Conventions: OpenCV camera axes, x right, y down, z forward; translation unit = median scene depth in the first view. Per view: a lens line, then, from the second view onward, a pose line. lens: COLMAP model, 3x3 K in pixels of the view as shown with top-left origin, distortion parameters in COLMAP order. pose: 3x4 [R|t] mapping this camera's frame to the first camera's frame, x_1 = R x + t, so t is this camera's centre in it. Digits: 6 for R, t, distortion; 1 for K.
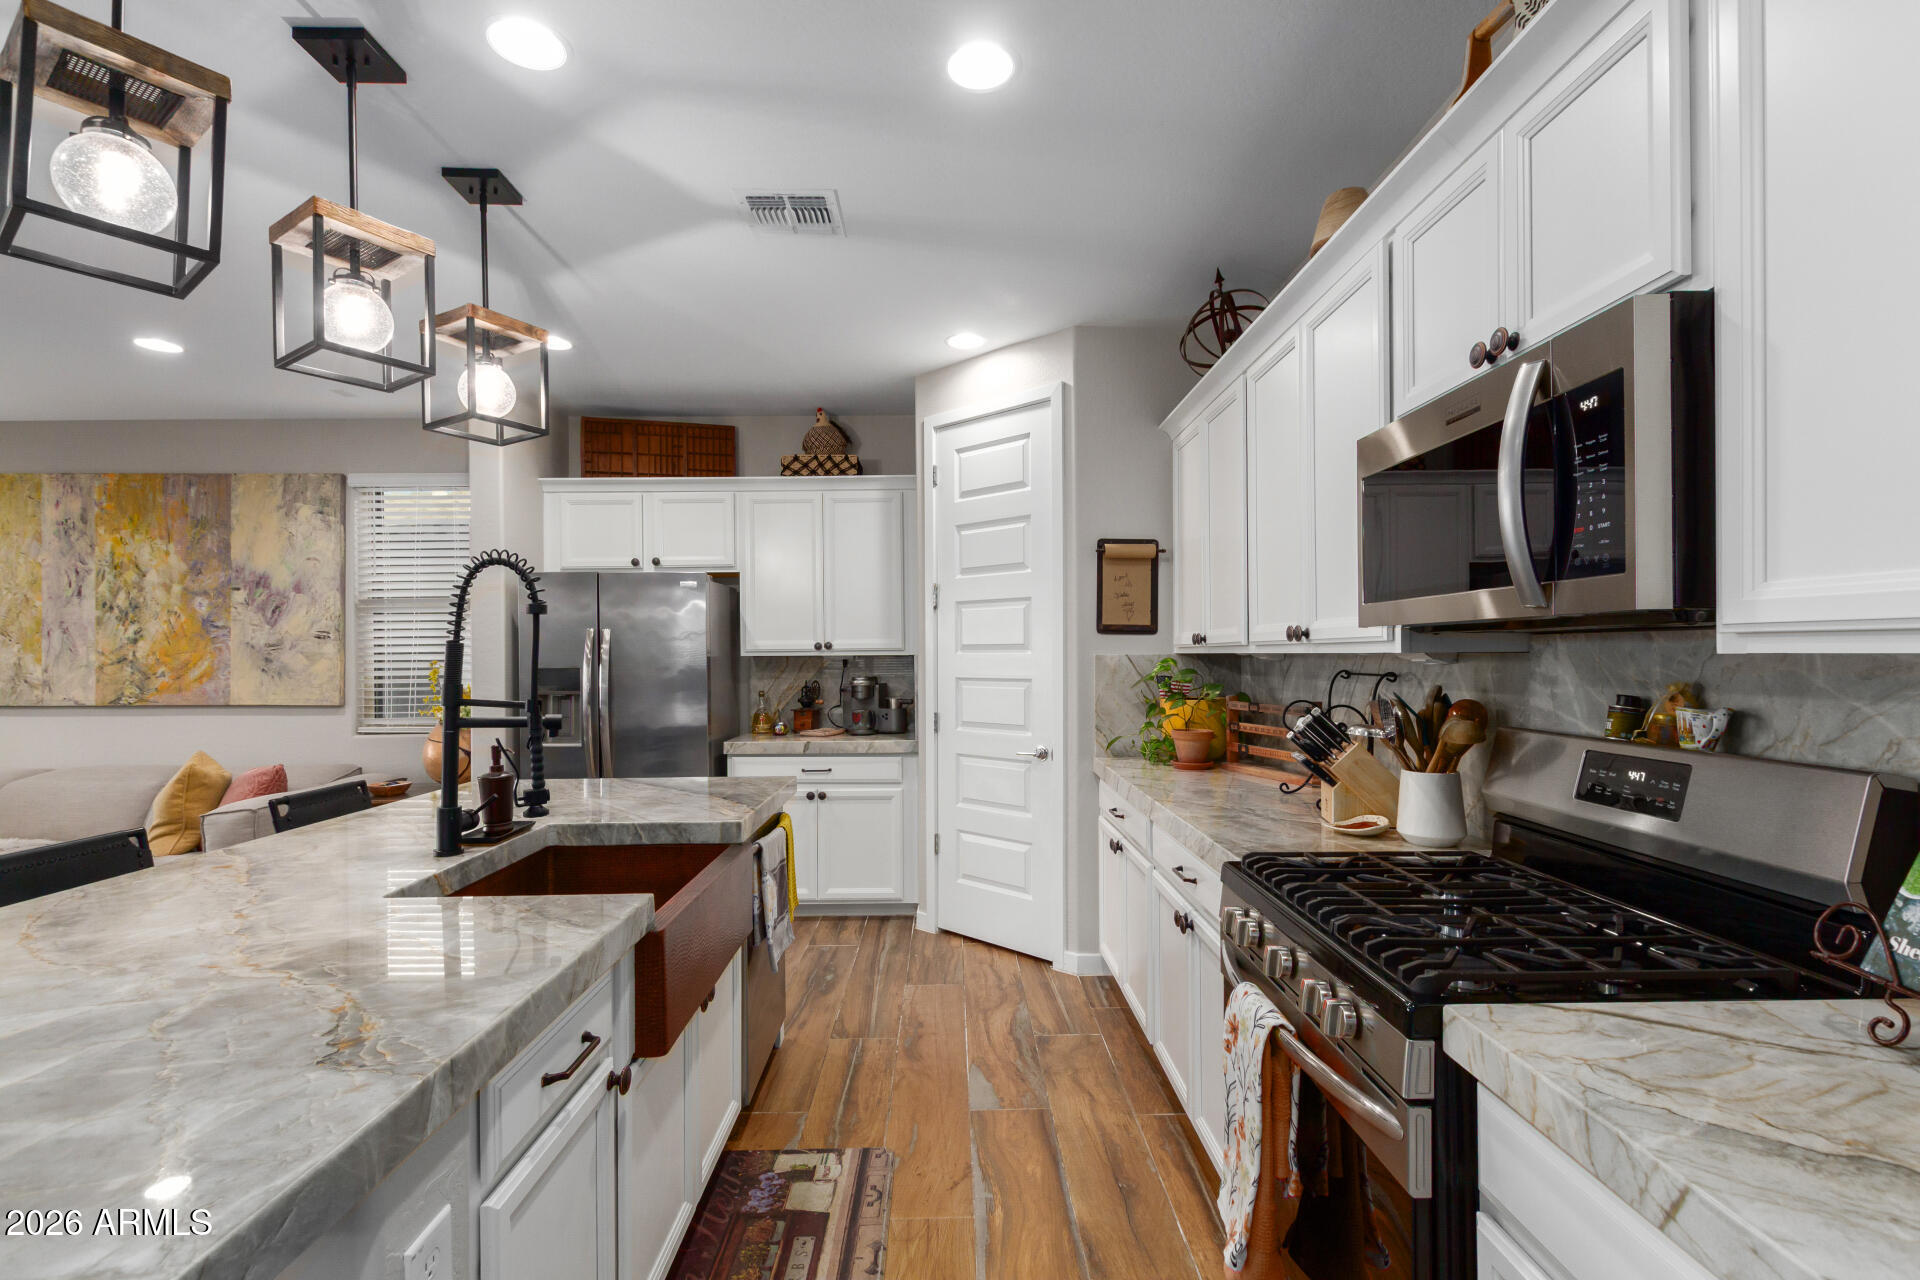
lens RADIAL K [[880.0, 0, 958.8], [0, 880.0, 656.8], [0, 0, 1]] dist [0.012822, -0.004837]
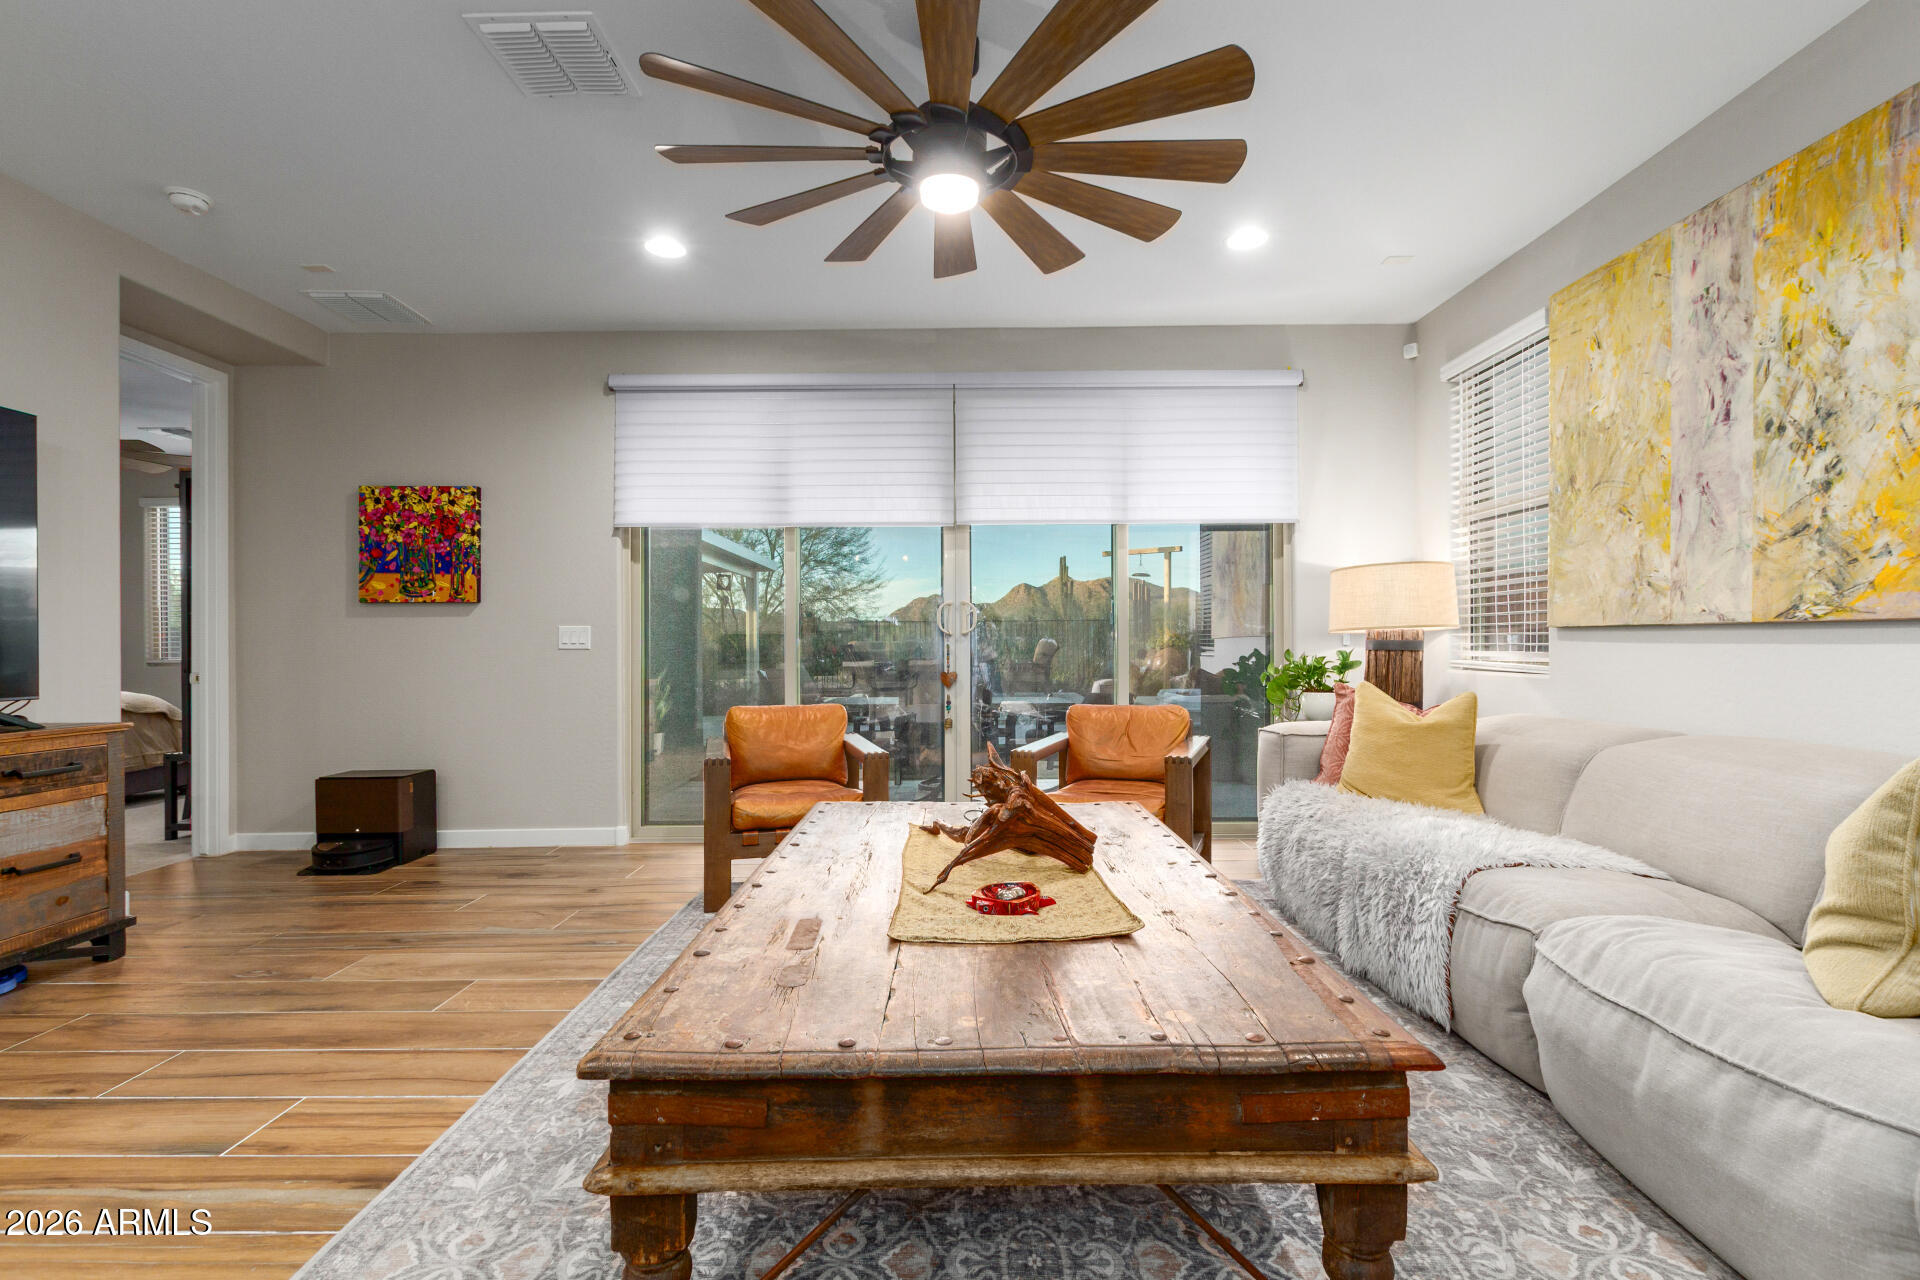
lens RADIAL K [[880.0, 0, 950.7], [0, 880.0, 644.1], [0, 0, 1]] dist [0.012822, -0.004837]
pose [[-0.013331, 0.007323, -0.999884, -0.442817], [0.003040, 0.999969, 0.007283, 0.062703], [0.999907, -0.002942, -0.013353, 0.532807]]
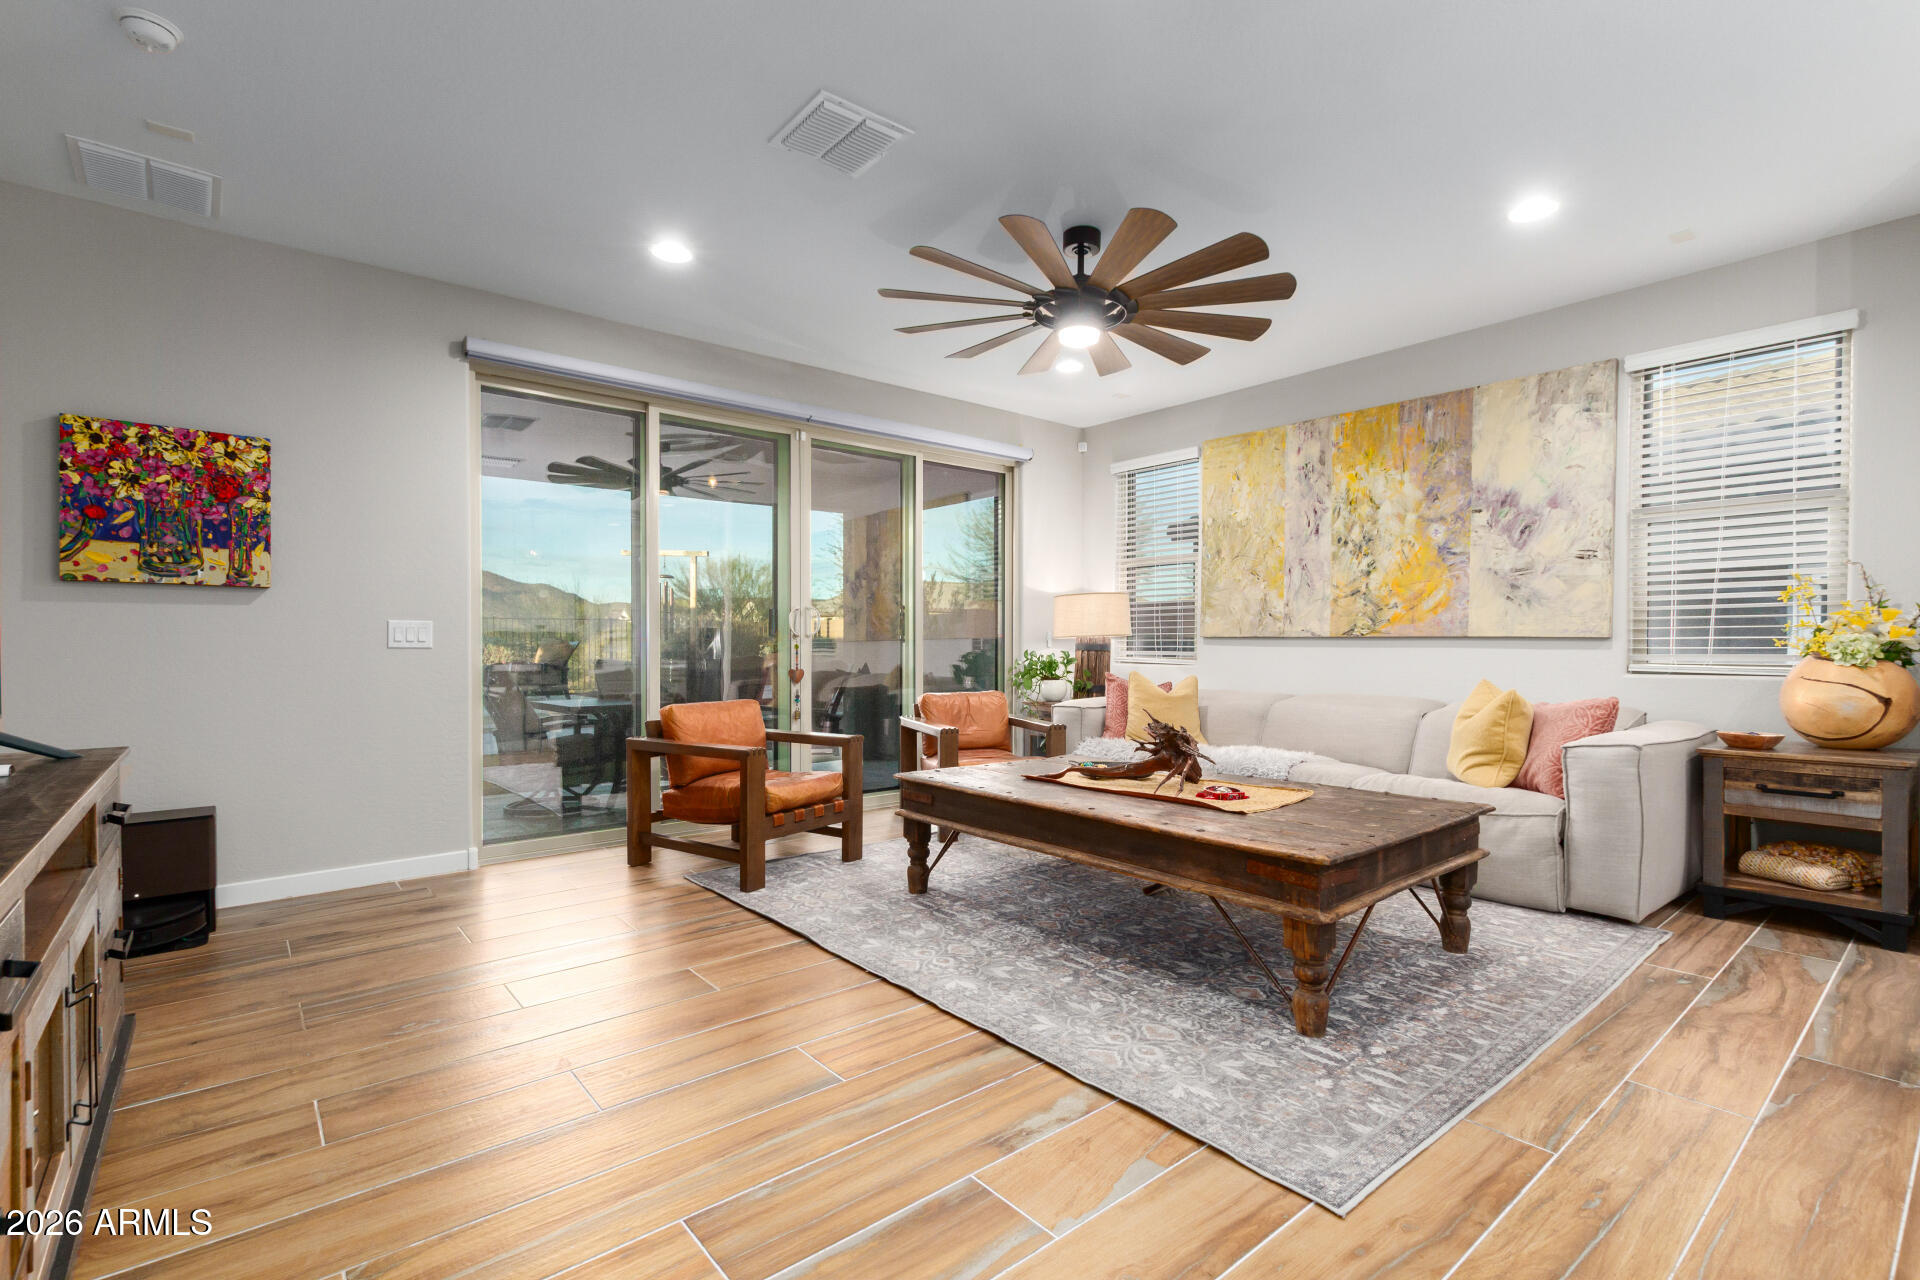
lens RADIAL K [[880.0, 0, 958.5], [0, 880.0, 650.8], [0, 0, 1]] dist [0.012822, -0.004837]
pose [[0.632968, 0.014687, -0.774039, -0.441634], [-0.008090, 0.999891, 0.012357, 0.062464], [0.774136, -0.001559, 0.633017, -0.005180]]
